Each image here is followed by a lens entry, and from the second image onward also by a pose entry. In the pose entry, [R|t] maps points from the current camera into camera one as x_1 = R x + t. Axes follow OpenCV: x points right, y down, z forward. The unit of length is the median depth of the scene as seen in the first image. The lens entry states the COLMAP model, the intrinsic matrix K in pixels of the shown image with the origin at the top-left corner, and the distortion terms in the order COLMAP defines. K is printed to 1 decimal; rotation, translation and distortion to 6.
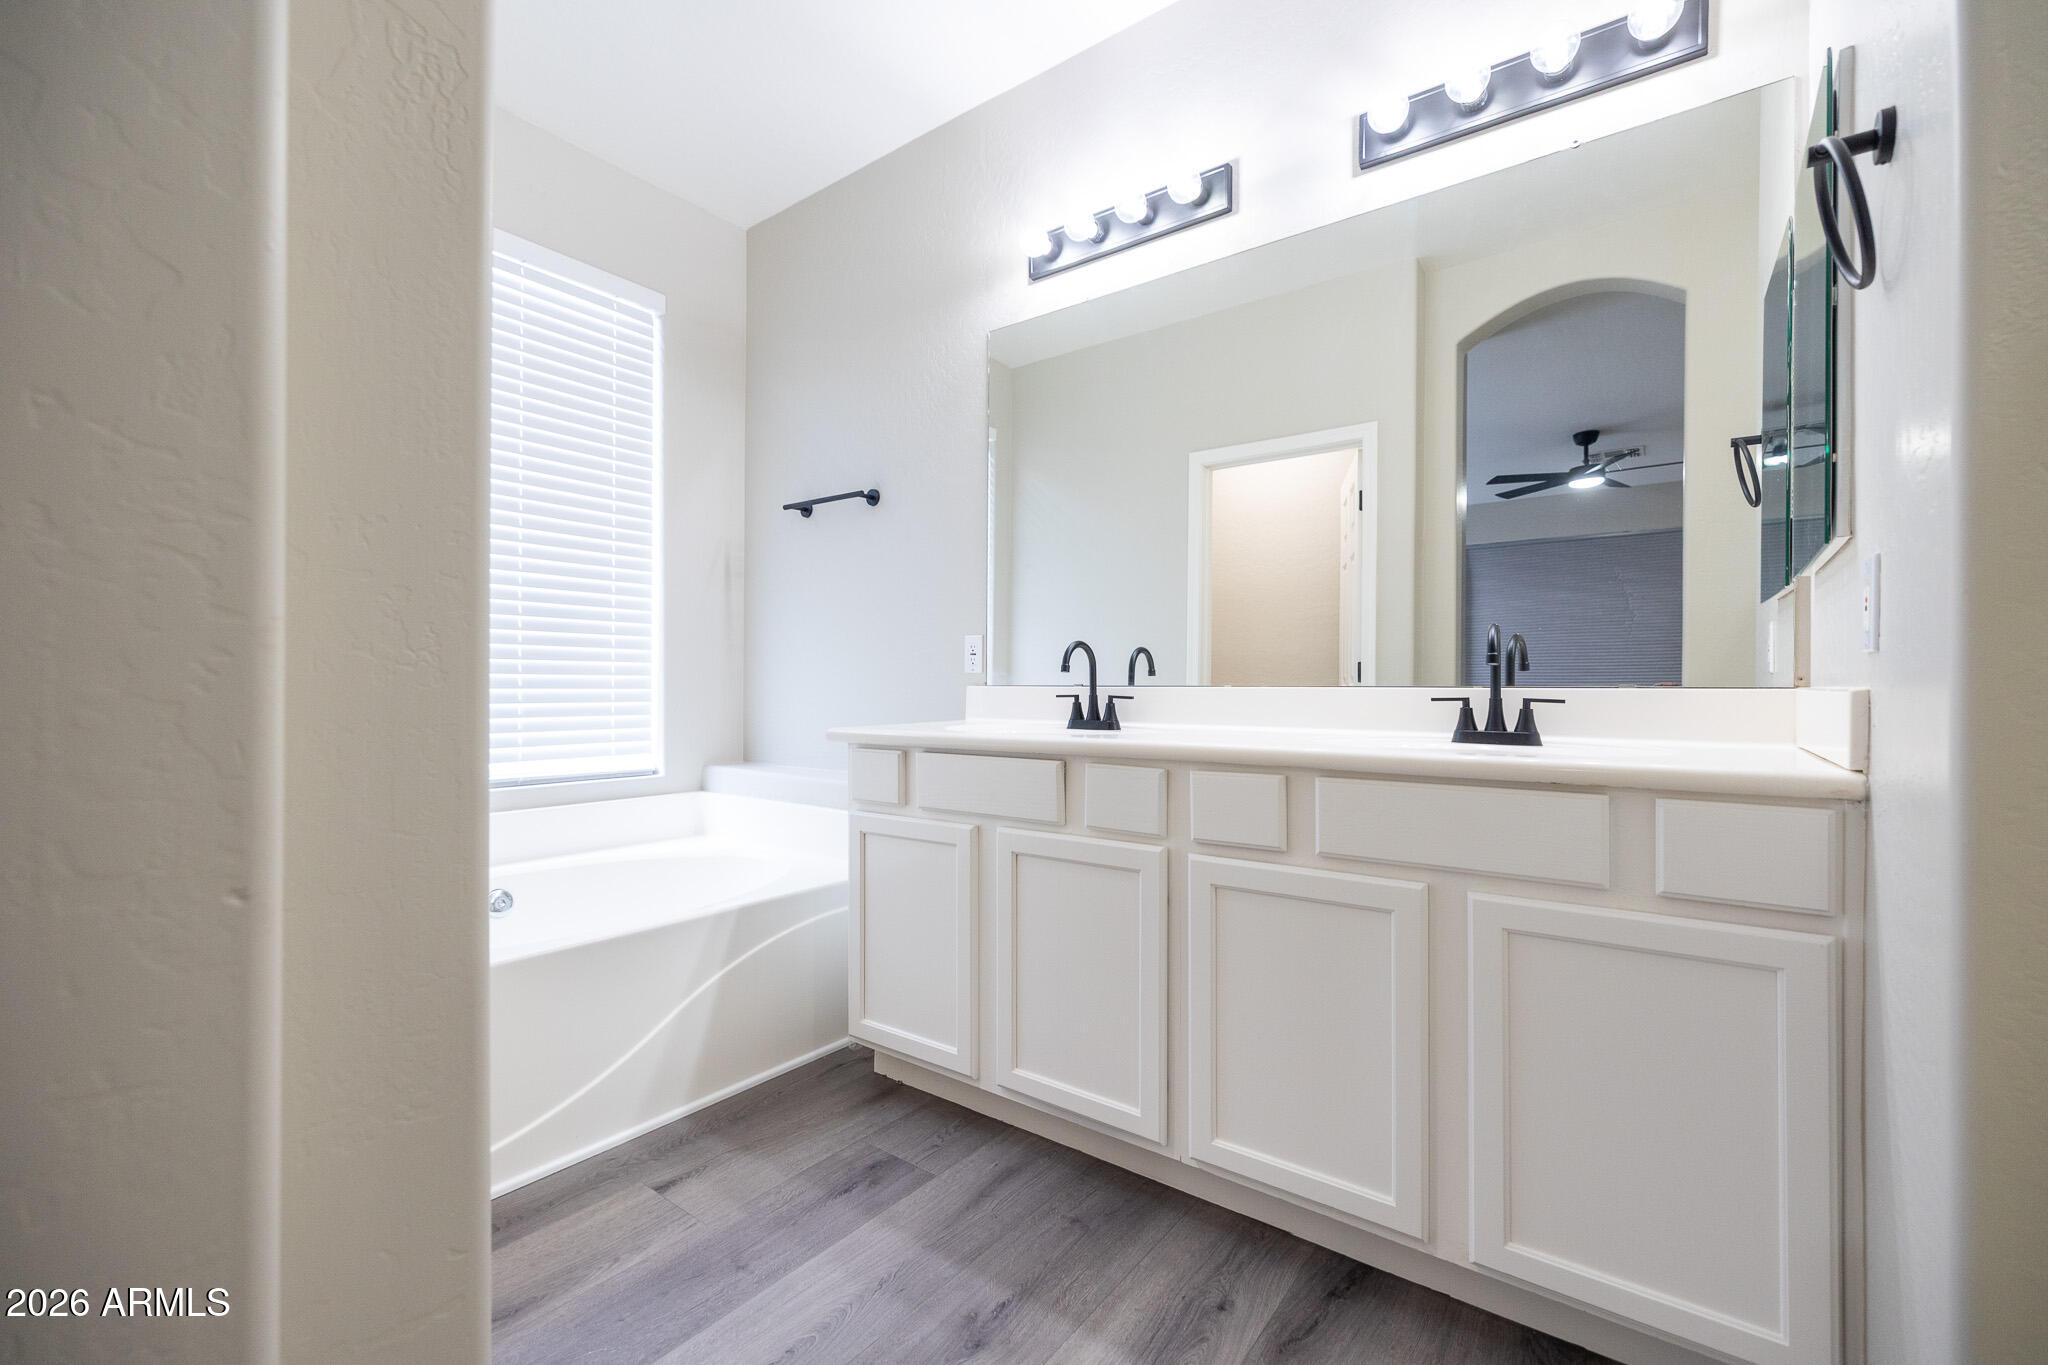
lens RADIAL K [[855.2, 0, 1024.0], [0, 855.2, 682.5], [0, 0, 1]] dist [-0.001841, 0.000078]
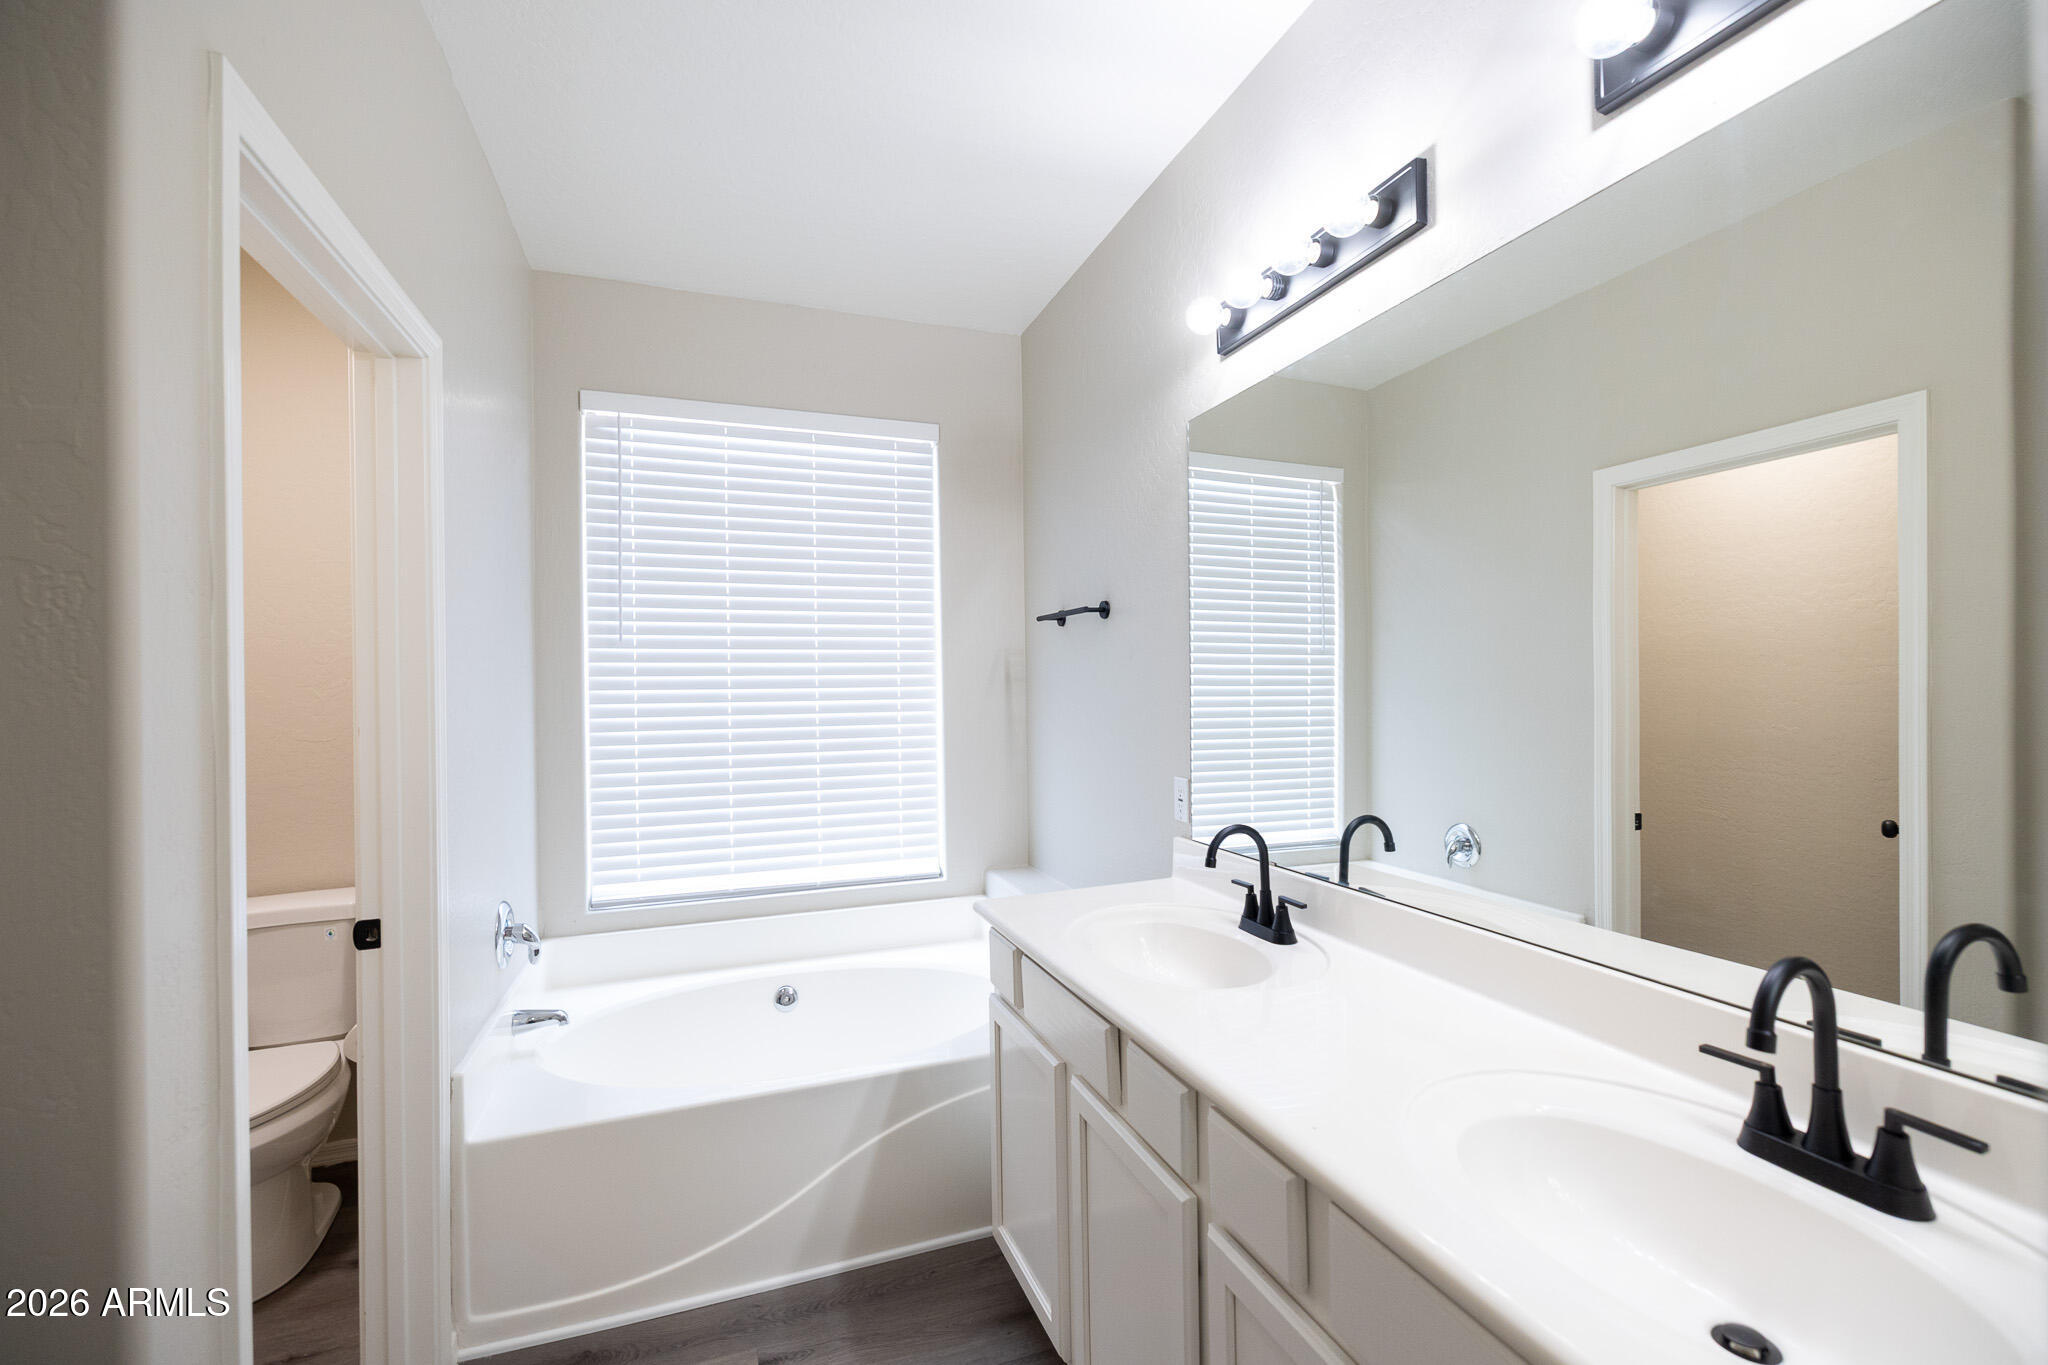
lens RADIAL K [[855.2, 0, 1024.0], [0, 855.2, 682.5], [0, 0, 1]] dist [-0.001841, 0.000078]
pose [[0.839273, -0.018371, -0.543401, 0.310491], [0.021022, 0.999778, -0.001332, -0.171609], [0.543304, -0.010306, 0.839473, 0.219518]]
